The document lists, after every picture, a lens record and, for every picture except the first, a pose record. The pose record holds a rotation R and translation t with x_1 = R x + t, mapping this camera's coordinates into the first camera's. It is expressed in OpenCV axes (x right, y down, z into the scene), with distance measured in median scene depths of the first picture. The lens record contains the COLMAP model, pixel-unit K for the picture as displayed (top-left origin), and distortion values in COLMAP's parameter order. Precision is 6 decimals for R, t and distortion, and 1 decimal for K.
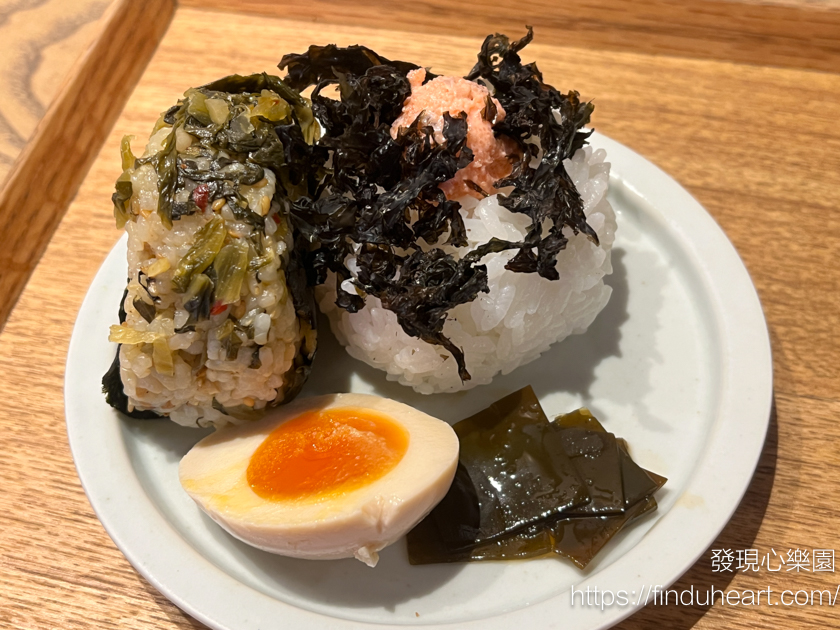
lens RADIAL K [[1043.0, 0, 401.7], [0, 1043.0, 314.3], [0, 0, 1]] dist [0.167825, -0.581247]
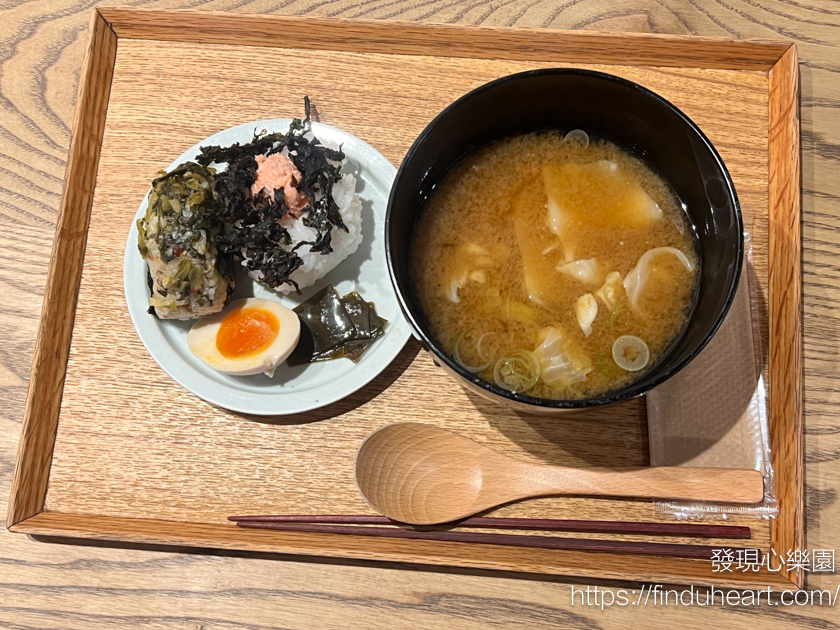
lens RADIAL K [[1043.0, 0, 401.7], [0, 1043.0, 314.3], [0, 0, 1]] dist [0.167825, -0.581247]
pose [[0.991634, -0.126827, 0.024032, 0.227685], [0.105738, 0.904878, 0.412329, -0.854825], [-0.074041, -0.406338, 0.910718, -1.209833]]
